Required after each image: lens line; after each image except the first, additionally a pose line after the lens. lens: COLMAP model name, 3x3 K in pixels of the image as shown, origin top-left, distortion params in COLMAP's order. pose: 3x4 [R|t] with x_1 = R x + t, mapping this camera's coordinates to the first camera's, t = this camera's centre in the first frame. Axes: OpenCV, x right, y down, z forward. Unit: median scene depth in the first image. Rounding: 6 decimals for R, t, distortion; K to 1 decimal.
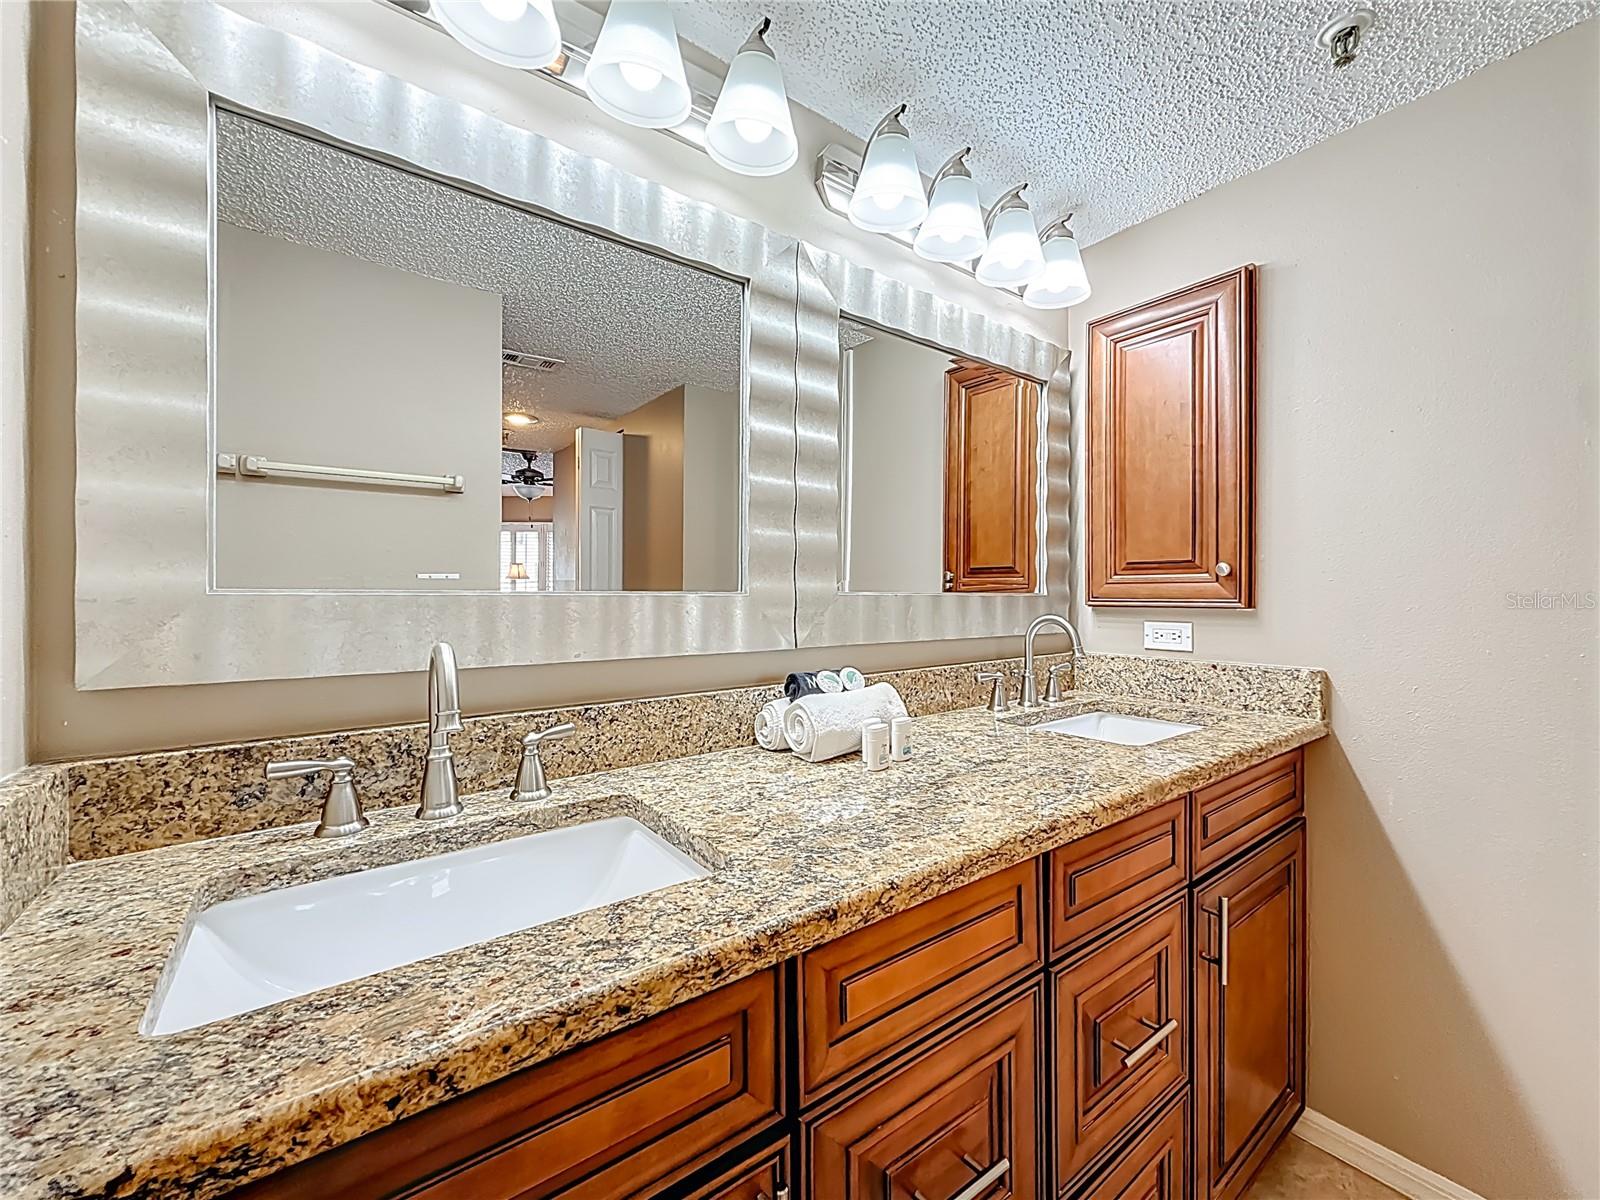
lens RADIAL K [[657.7, 0, 803.2], [0, 657.7, 595.5], [0, 0, 1]] dist [0.005565, -0.001052]
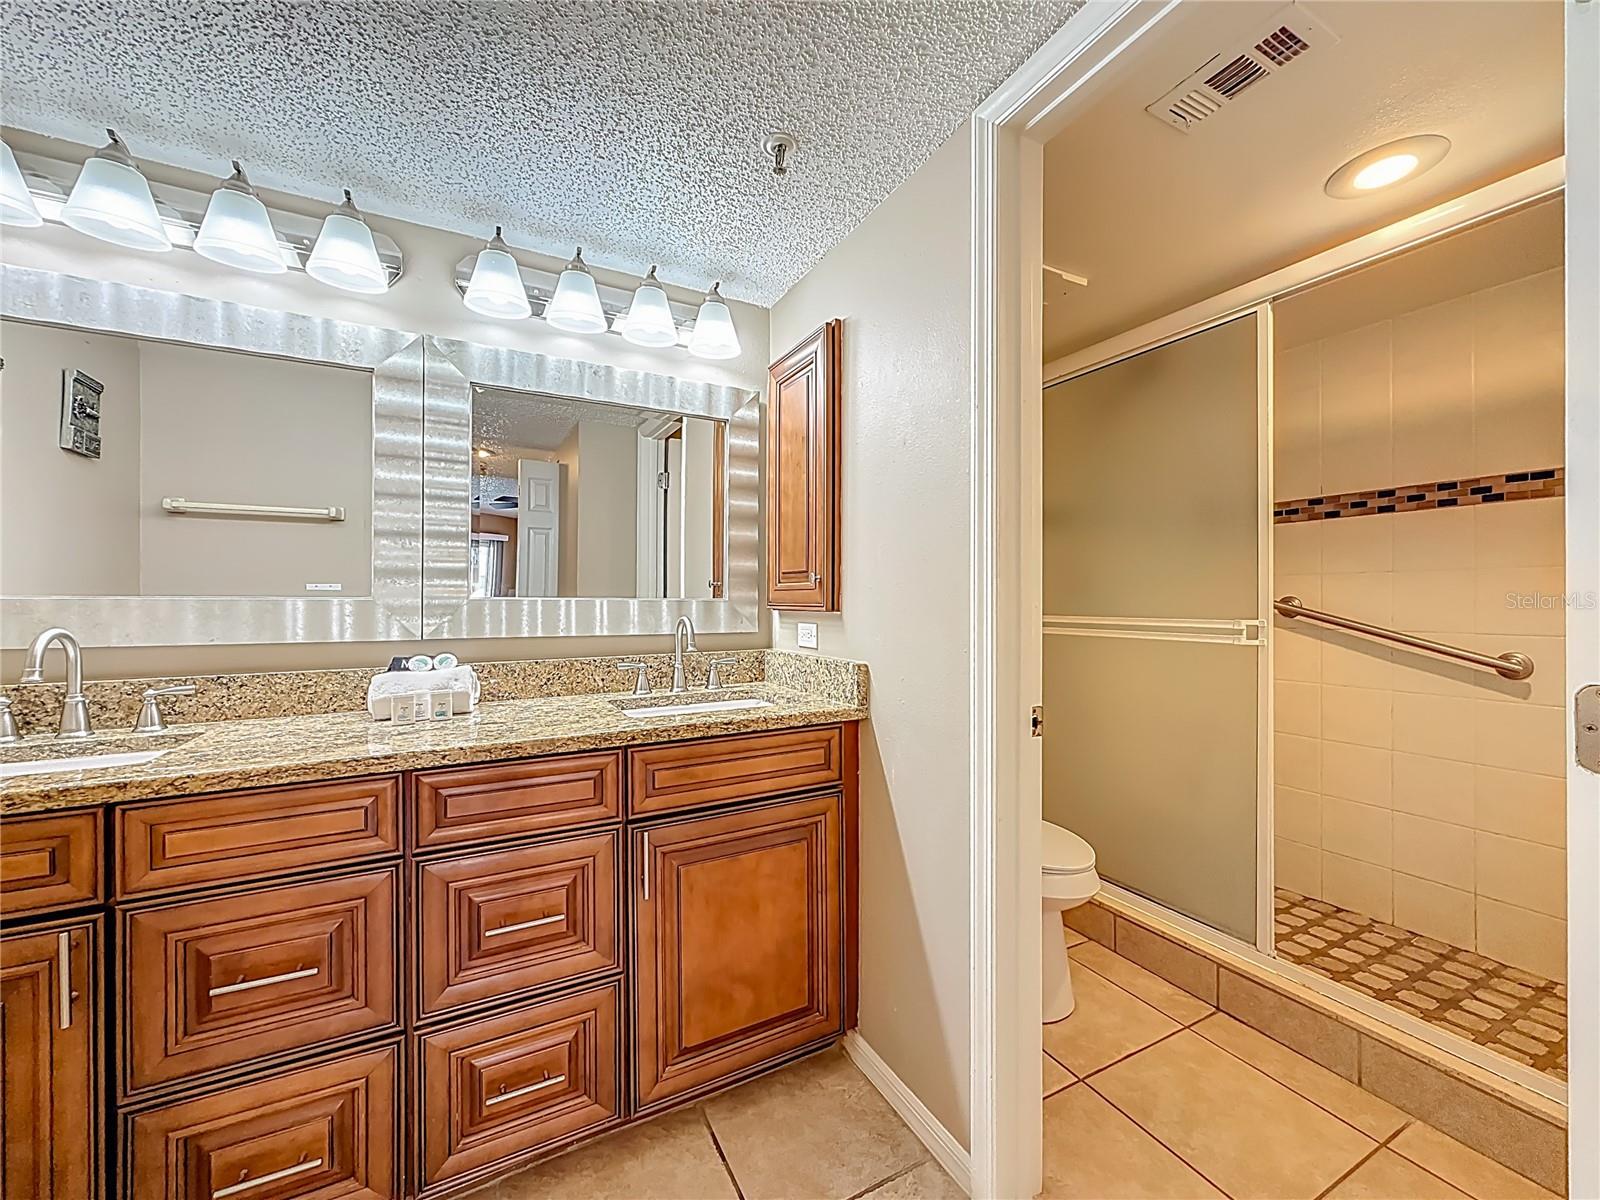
lens RADIAL K [[657.7, 0, 827.9], [0, 657.7, 601.9], [0, 0, 1]] dist [0.005565, -0.001052]
pose [[0.986541, 0.000597, -0.163513, 1.113979], [-0.000919, 0.999998, -0.001896, 0.006422], [0.163511, 0.002020, 0.986539, -0.202467]]
